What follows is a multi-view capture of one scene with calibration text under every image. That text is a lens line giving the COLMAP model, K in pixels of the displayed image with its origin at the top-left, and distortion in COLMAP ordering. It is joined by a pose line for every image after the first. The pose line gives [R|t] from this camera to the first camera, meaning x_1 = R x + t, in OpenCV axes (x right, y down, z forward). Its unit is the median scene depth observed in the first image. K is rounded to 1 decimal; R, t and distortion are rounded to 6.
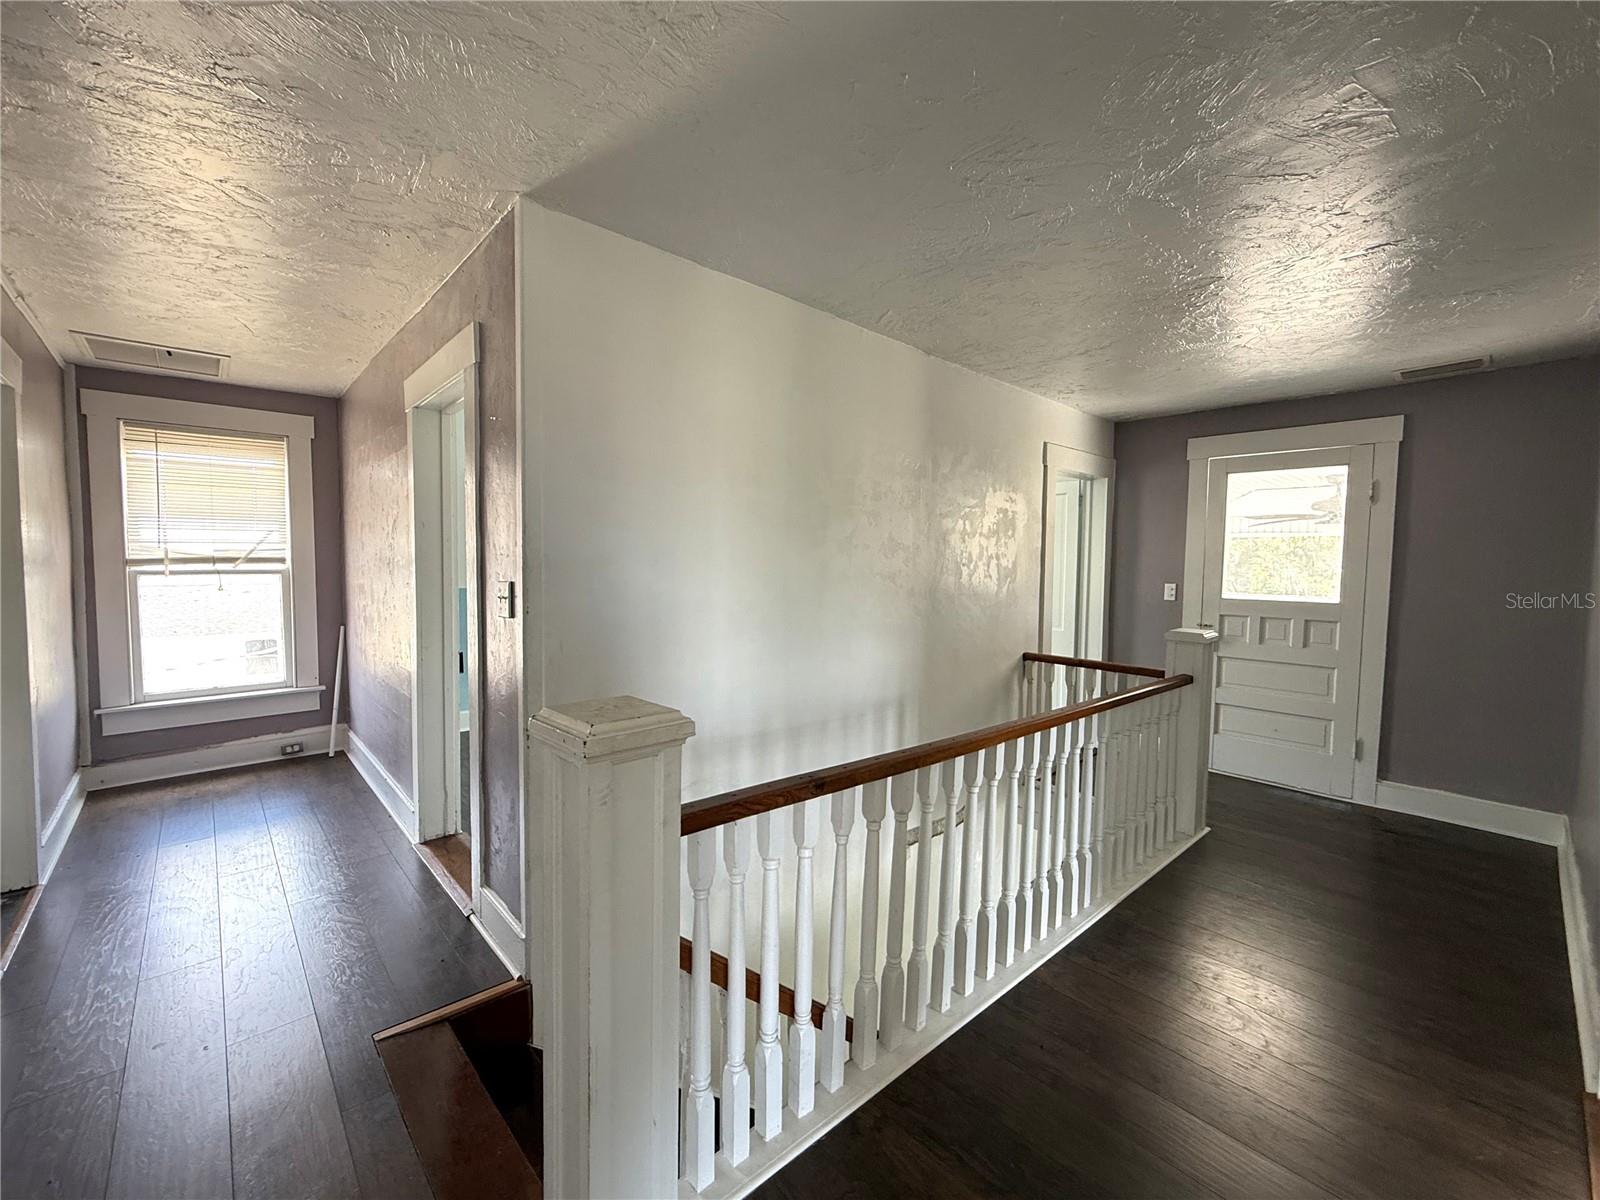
lens RADIAL K [[659.5, 0, 802.6], [0, 659.5, 600.4], [0, 0, 1]] dist [-0.001281, 0.001470]
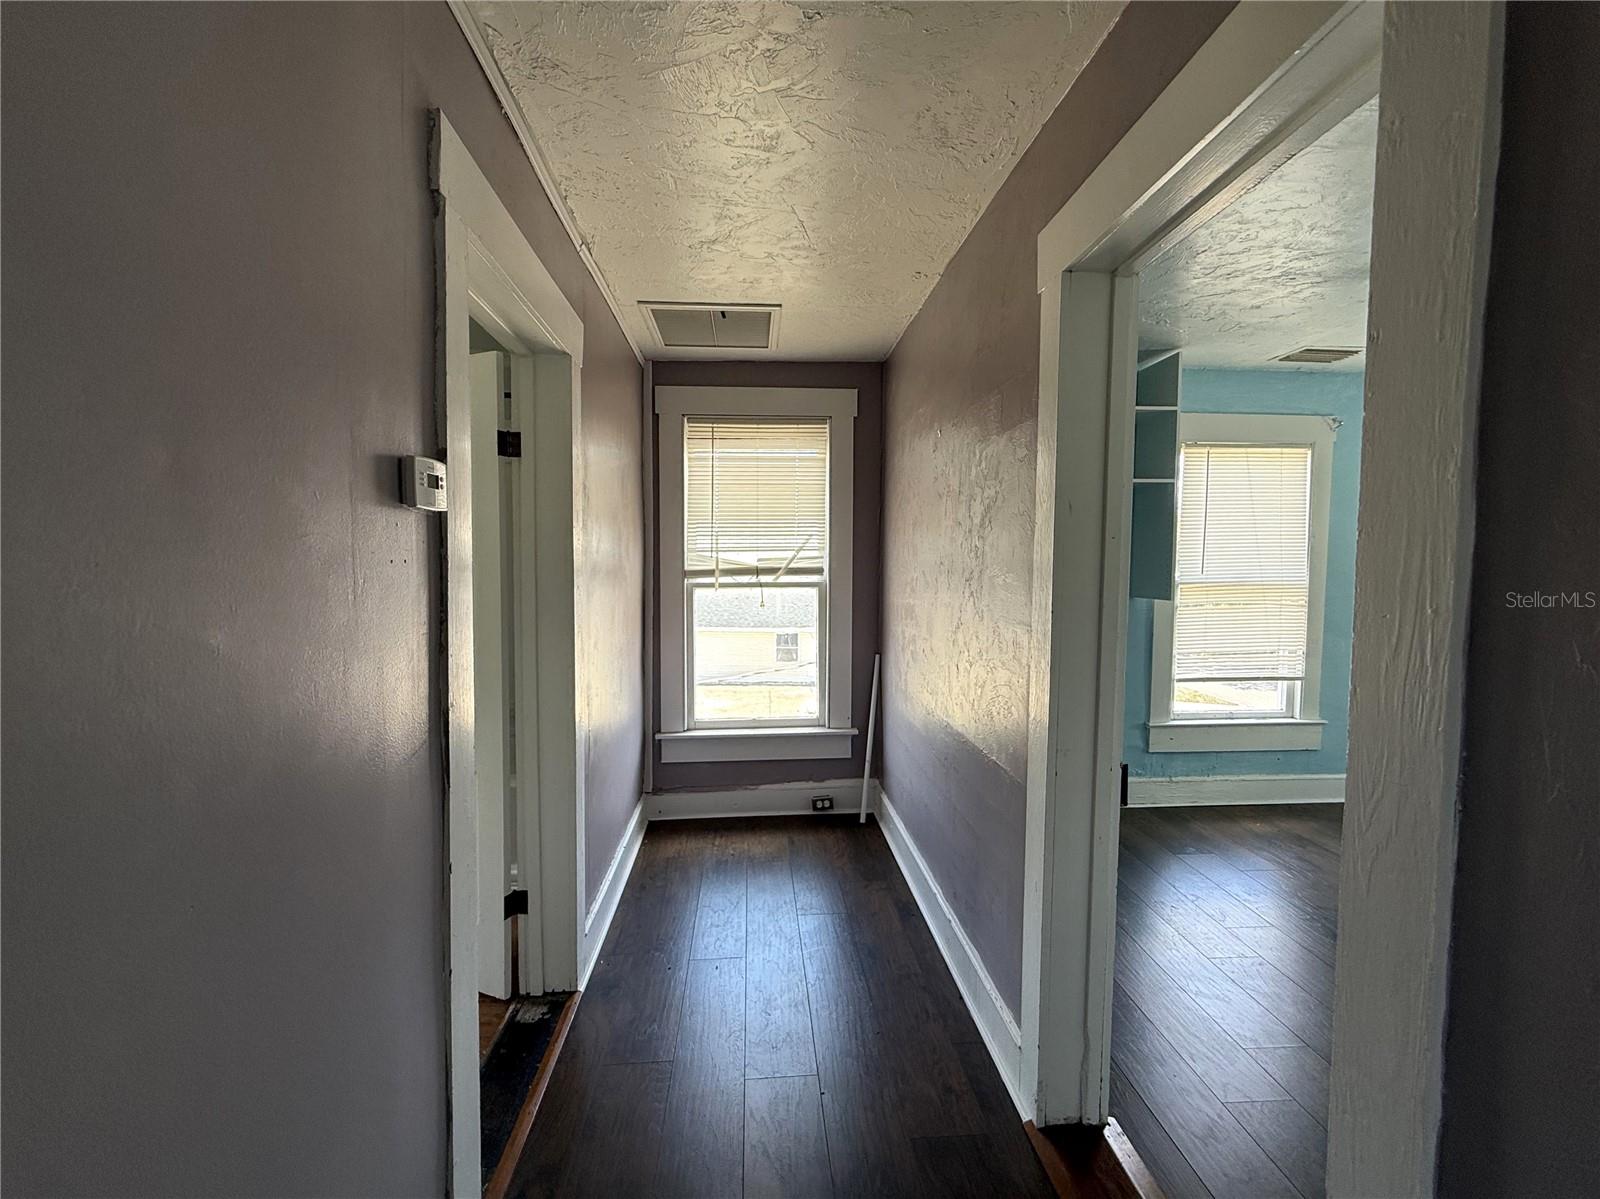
lens RADIAL K [[659.5, 0, 804.3], [0, 659.5, 596.9], [0, 0, 1]] dist [-0.001281, 0.001470]
pose [[0.790358, 0.026106, -0.612089, -0.331843], [-0.030614, 0.999526, 0.003100, -0.033150], [0.611880, 0.016289, 0.790782, 0.374265]]
